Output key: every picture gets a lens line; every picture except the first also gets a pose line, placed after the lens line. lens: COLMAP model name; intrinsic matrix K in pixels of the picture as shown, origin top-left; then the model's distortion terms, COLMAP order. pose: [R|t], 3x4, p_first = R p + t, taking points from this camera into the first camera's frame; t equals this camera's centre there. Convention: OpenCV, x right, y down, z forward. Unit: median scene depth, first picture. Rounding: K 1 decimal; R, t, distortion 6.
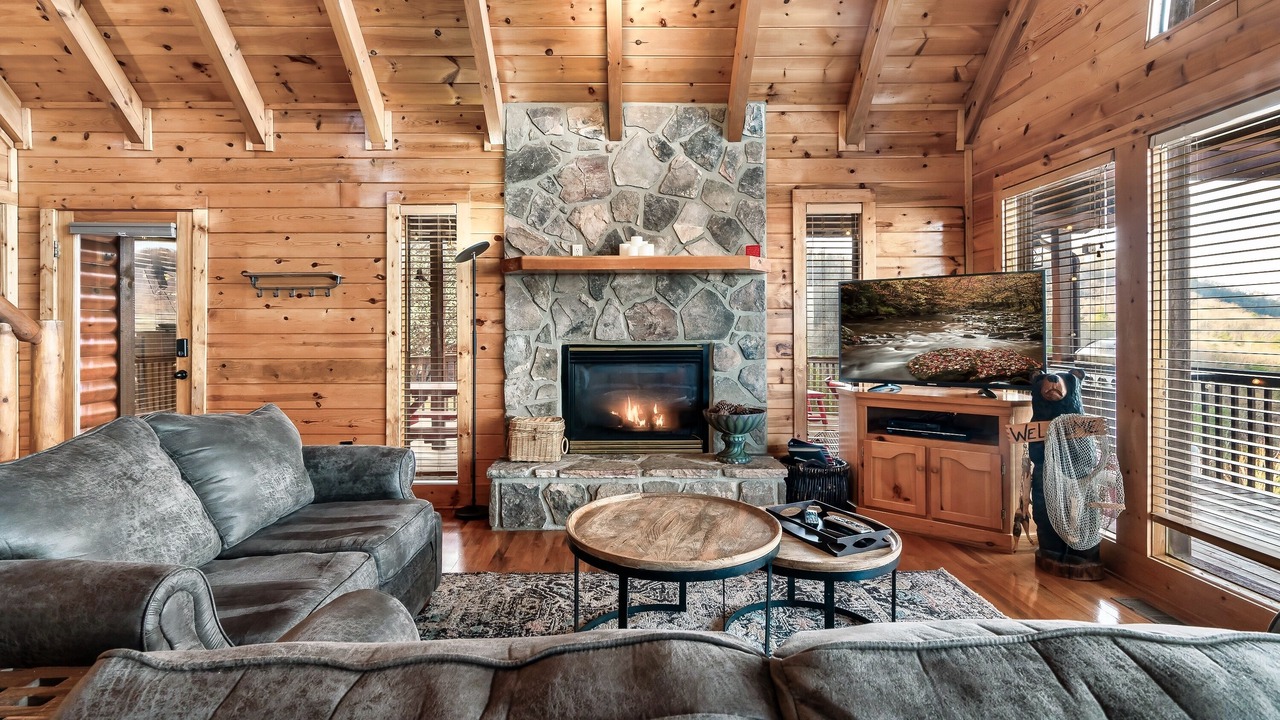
lens RADIAL K [[593.1, 0, 638.1], [0, 593.1, 346.1], [0, 0, 1]] dist [-0.002645, 0.000526]
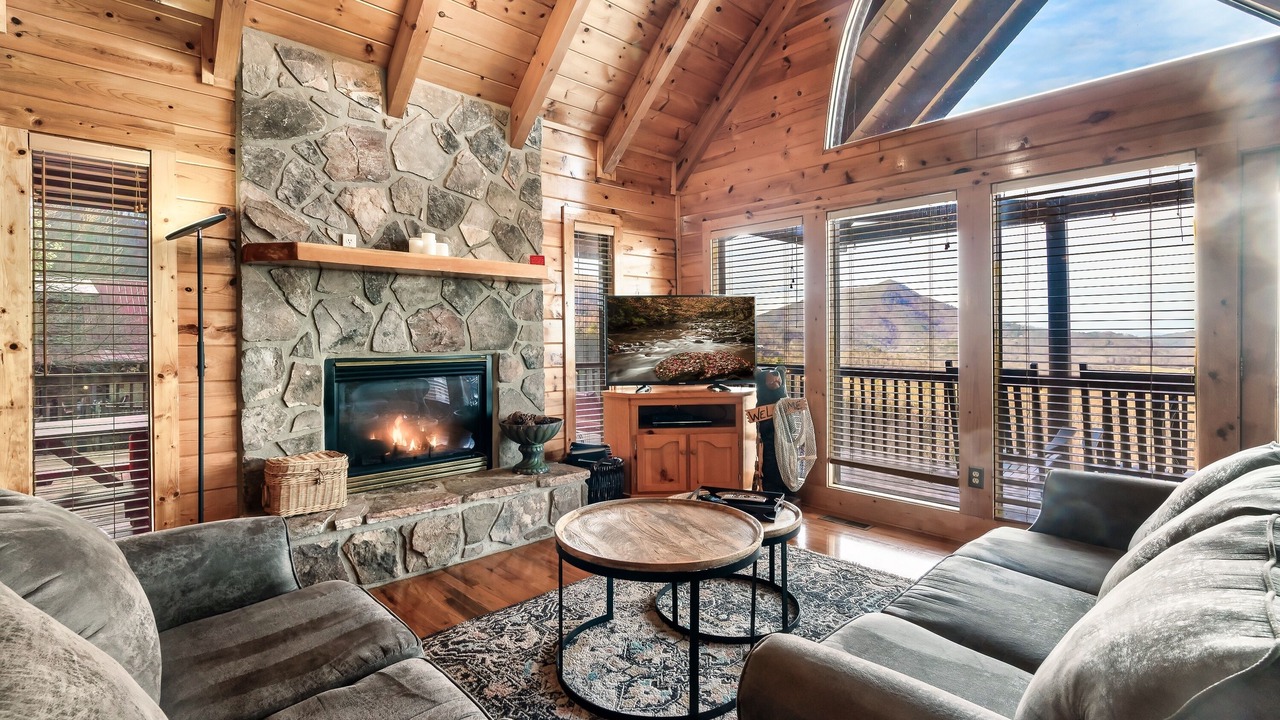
lens RADIAL K [[588.4, 0, 637.6], [0, 588.4, 355.2], [0, 0, 1]] dist [-0.002229, 0.001131]
pose [[0.731934, -0.020414, 0.681070, -0.362247], [0.020475, 0.999759, 0.007961, -0.005360], [-0.681068, 0.008118, 0.732175, 0.150958]]
